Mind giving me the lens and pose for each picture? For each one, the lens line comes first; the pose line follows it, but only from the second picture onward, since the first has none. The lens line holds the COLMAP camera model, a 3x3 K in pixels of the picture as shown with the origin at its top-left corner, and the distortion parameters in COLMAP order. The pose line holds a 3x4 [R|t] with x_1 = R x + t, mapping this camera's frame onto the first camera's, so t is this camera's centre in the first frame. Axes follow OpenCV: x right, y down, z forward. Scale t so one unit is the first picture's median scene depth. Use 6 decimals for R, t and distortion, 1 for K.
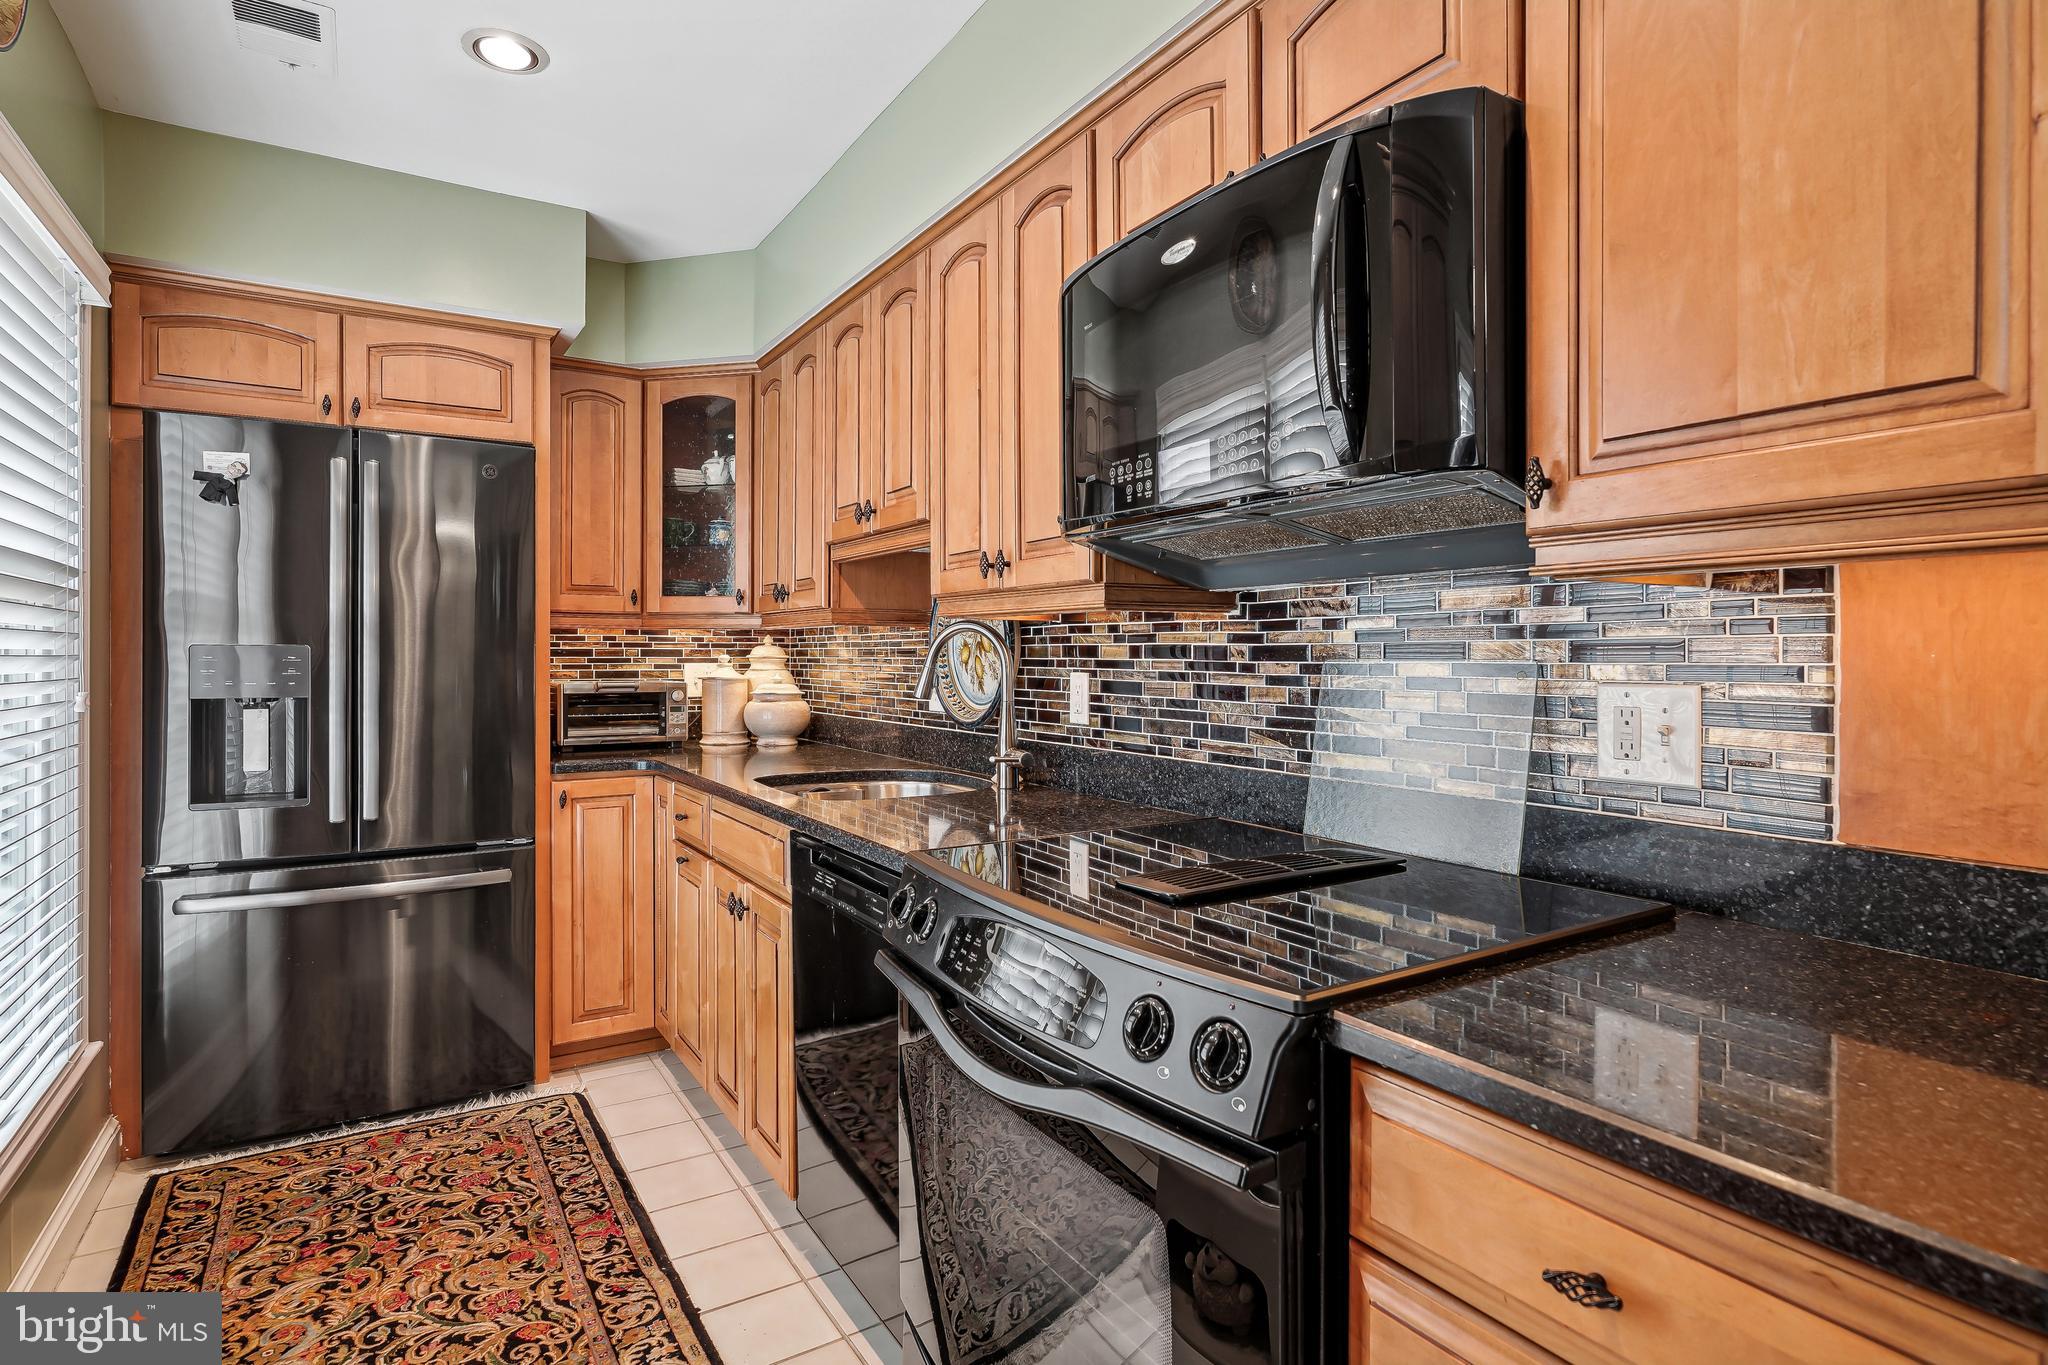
lens RADIAL K [[1047.8, 0, 1024.9], [0, 1047.8, 664.9], [0, 0, 1]] dist [-0.012647, -0.000063]
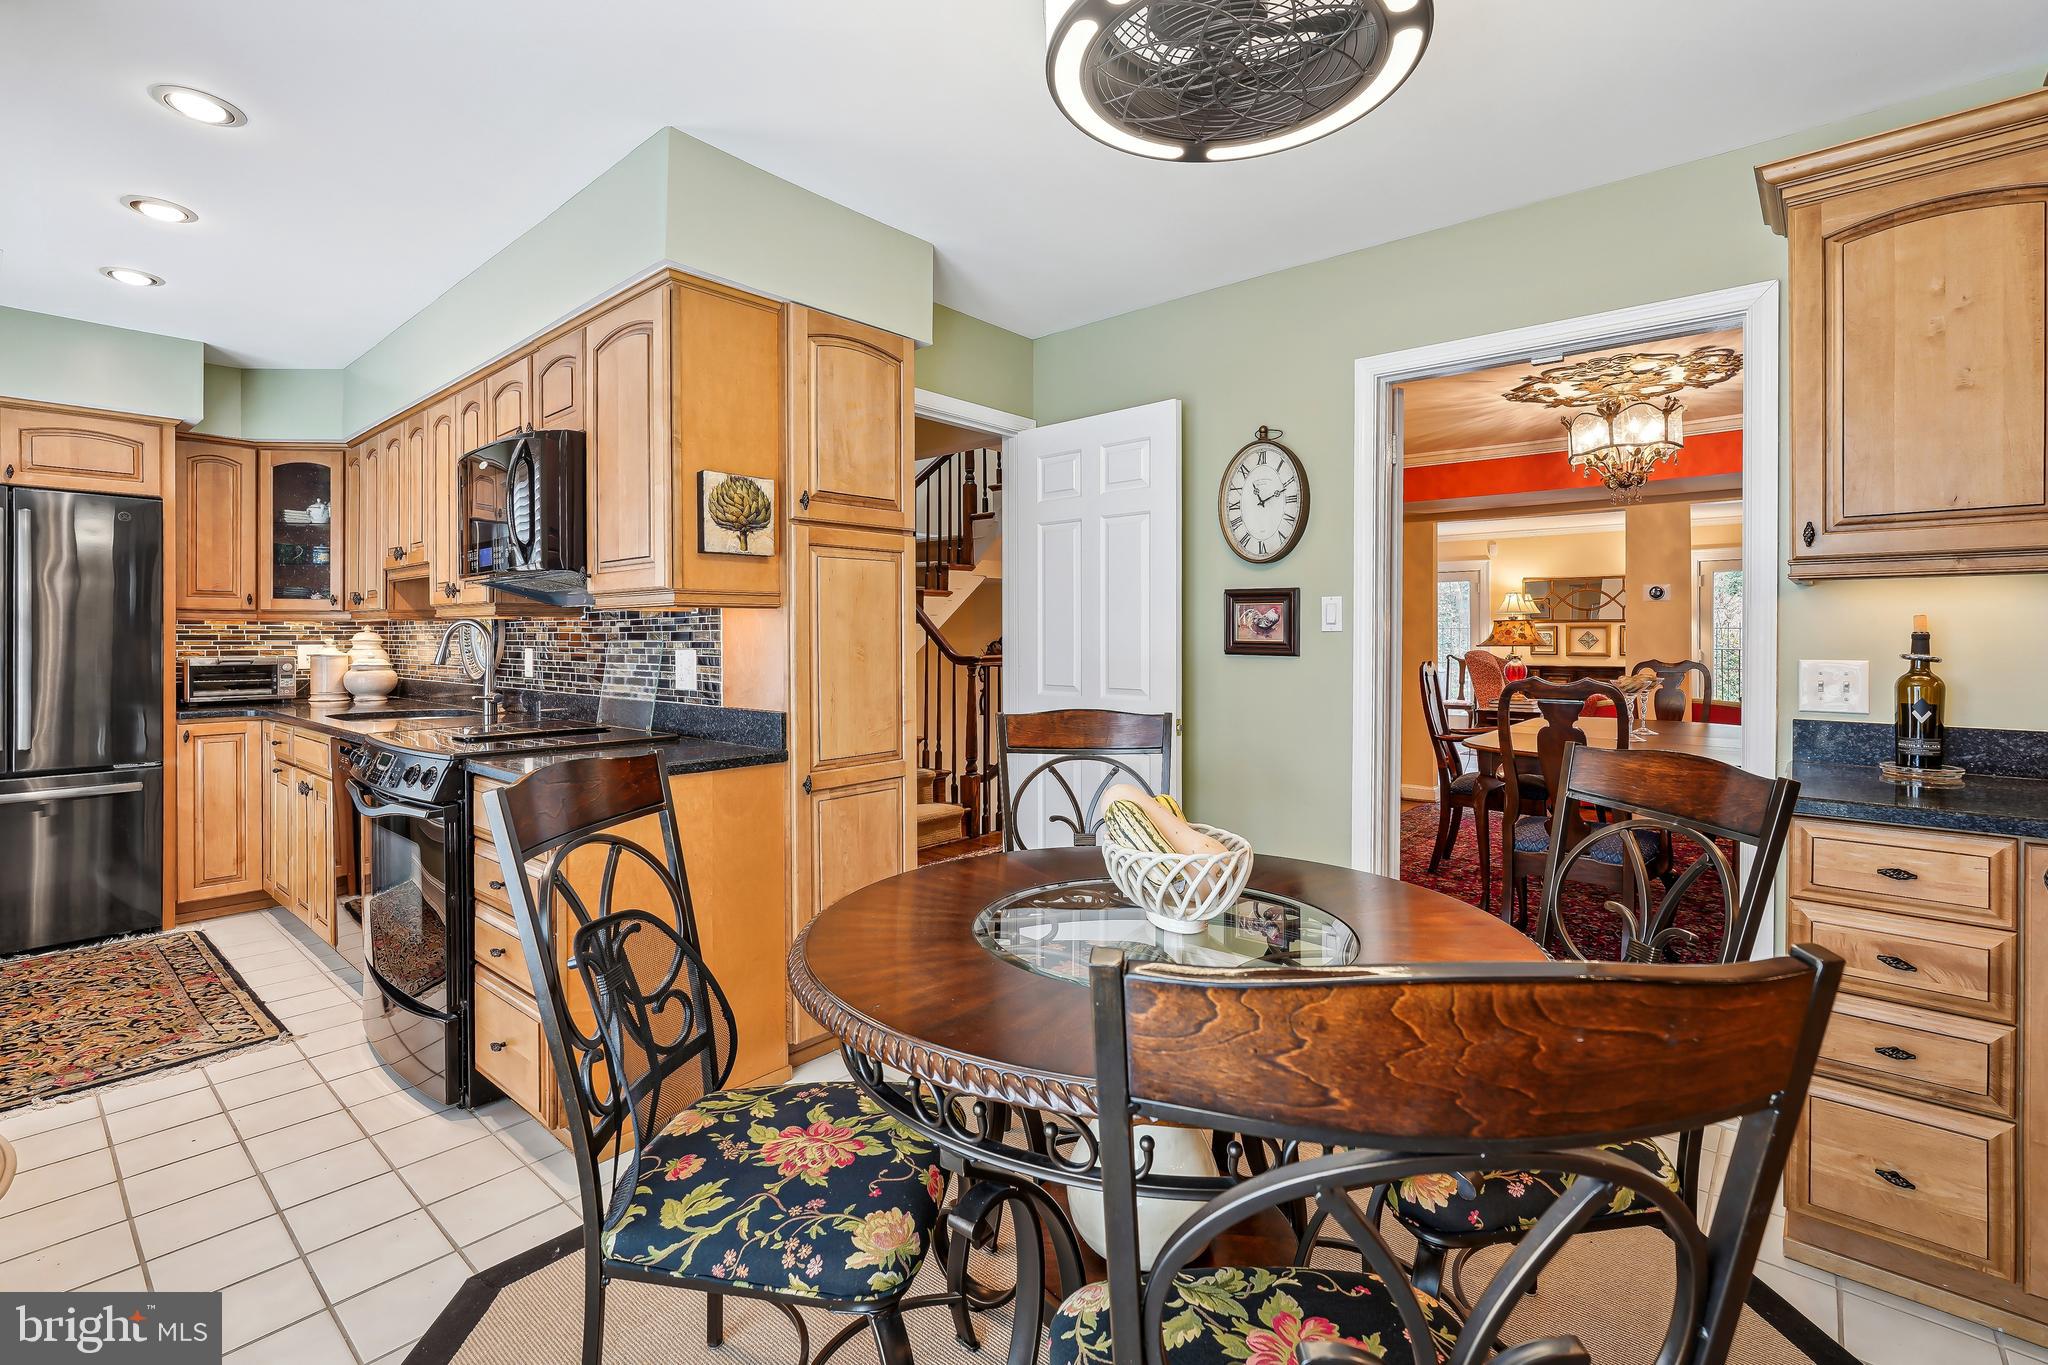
lens RADIAL K [[916.5, 0, 1038.1], [0, 916.5, 645.0], [0, 0, 1]] dist [-0.013690, 0.001961]
pose [[0.953128, -0.003104, 0.302551, 0.301666], [0.003970, 0.999990, -0.002246, 0.006243], [-0.302540, 0.003342, 0.953131, -0.555580]]
